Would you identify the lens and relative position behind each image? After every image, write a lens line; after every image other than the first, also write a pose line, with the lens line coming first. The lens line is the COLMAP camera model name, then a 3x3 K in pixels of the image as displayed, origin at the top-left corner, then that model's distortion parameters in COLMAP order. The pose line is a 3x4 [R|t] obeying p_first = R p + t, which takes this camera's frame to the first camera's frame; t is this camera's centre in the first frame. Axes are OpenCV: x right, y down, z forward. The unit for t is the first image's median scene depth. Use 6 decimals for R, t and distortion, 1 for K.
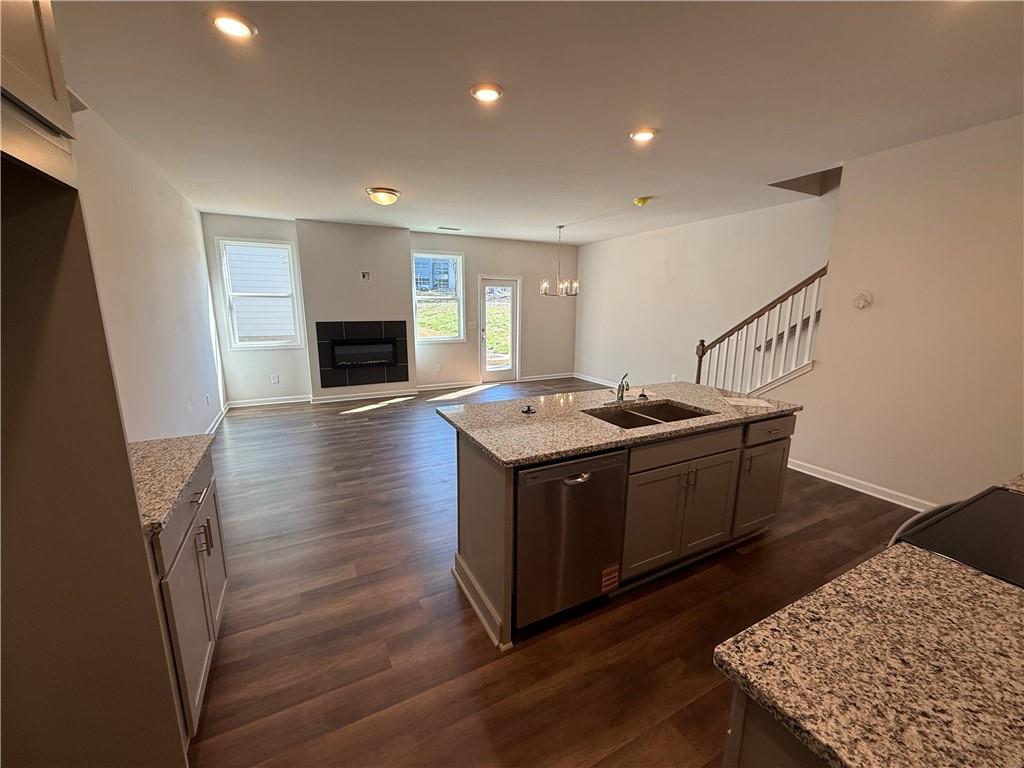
lens RADIAL K [[406.2, 0, 512.8], [0, 406.2, 385.0], [0, 0, 1]] dist [-0.001158, -0.000127]
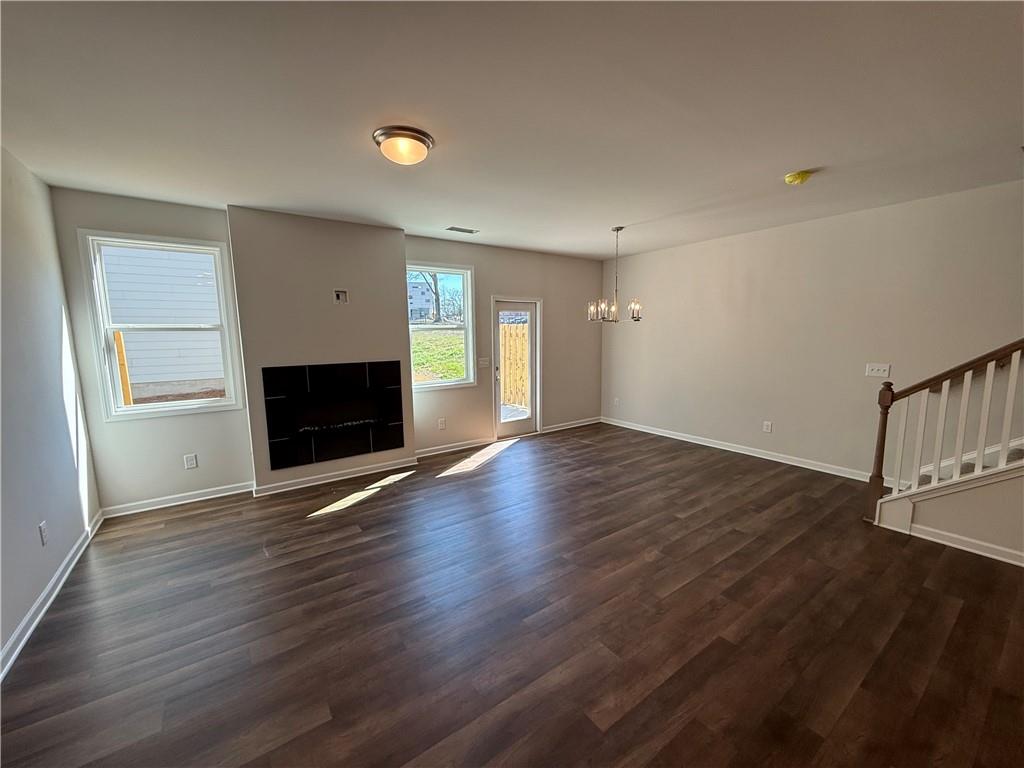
lens RADIAL K [[406.2, 0, 512.8], [0, 406.2, 385.0], [0, 0, 1]] dist [-0.001158, -0.000127]
pose [[0.990576, -0.035169, 0.132370, -0.178106], [0.043931, 0.996991, -0.063868, -0.068998], [-0.129726, 0.069081, 0.989141, 0.316089]]
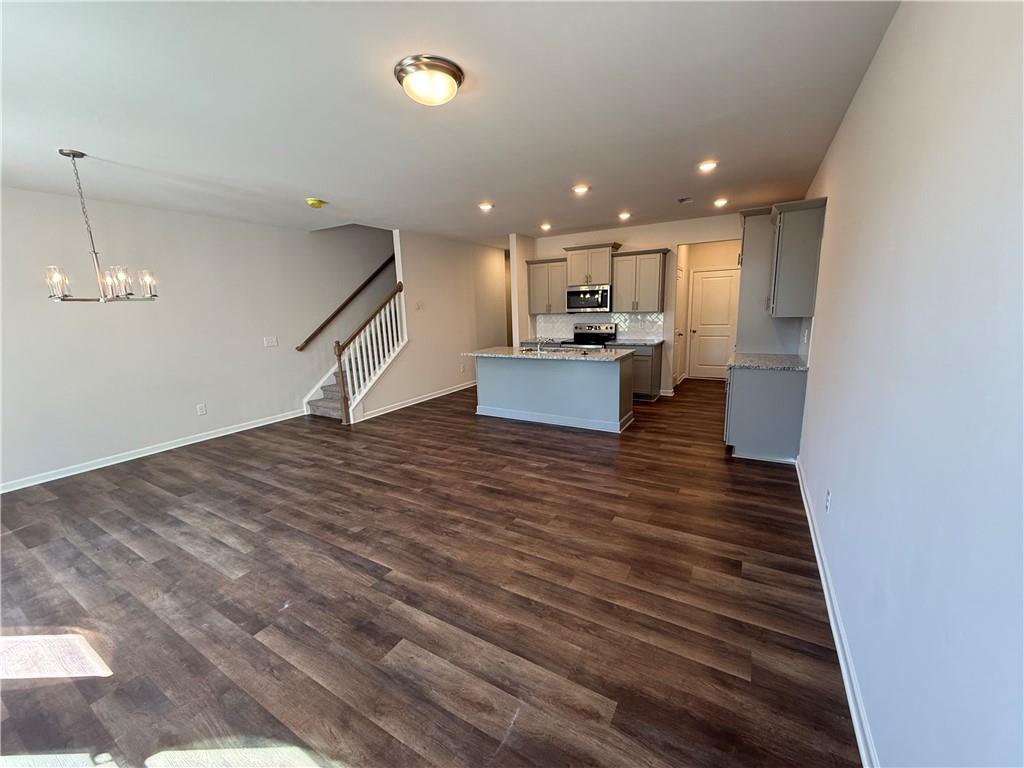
lens RADIAL K [[406.2, 0, 512.8], [0, 406.2, 385.0], [0, 0, 1]] dist [-0.001158, -0.000127]
pose [[-0.528789, -0.153932, 0.834678, -0.574900], [0.192935, 0.935871, 0.294824, -0.178392], [-0.826534, 0.316938, -0.465179, 0.877164]]
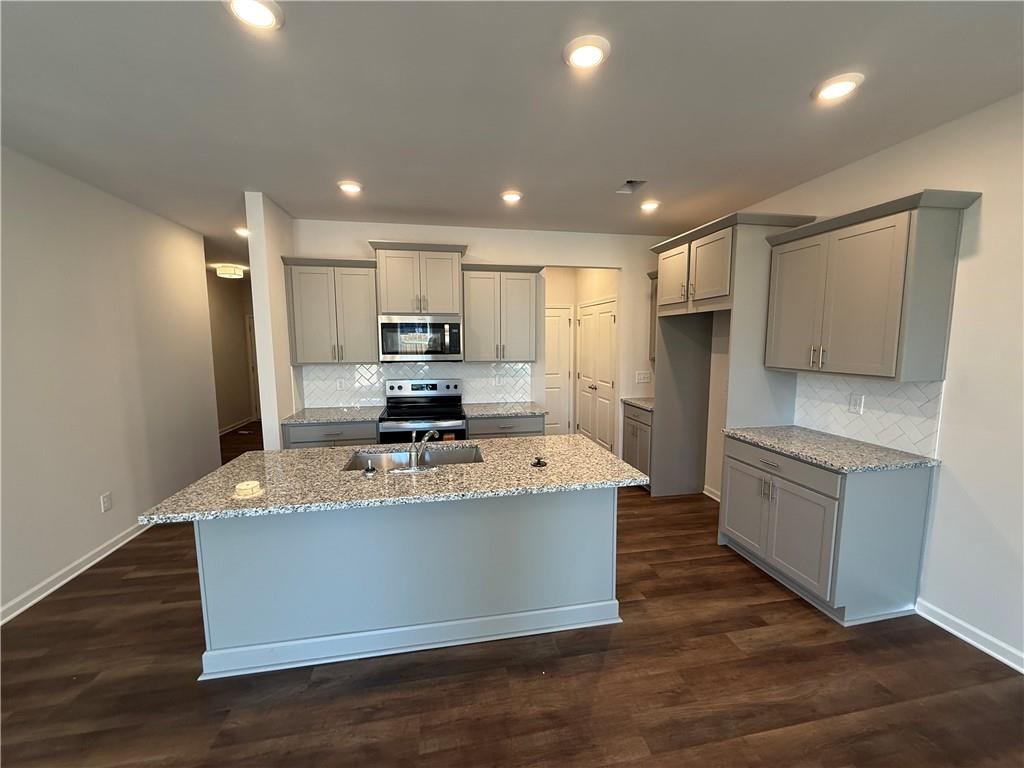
lens RADIAL K [[406.2, 0, 512.8], [0, 406.2, 385.0], [0, 0, 1]] dist [-0.001158, -0.000127]
pose [[-0.956240, -0.036866, 0.290253, -0.061566], [0.053232, 0.953553, 0.296486, -0.142206], [-0.287701, 0.298962, -0.909862, 0.675659]]
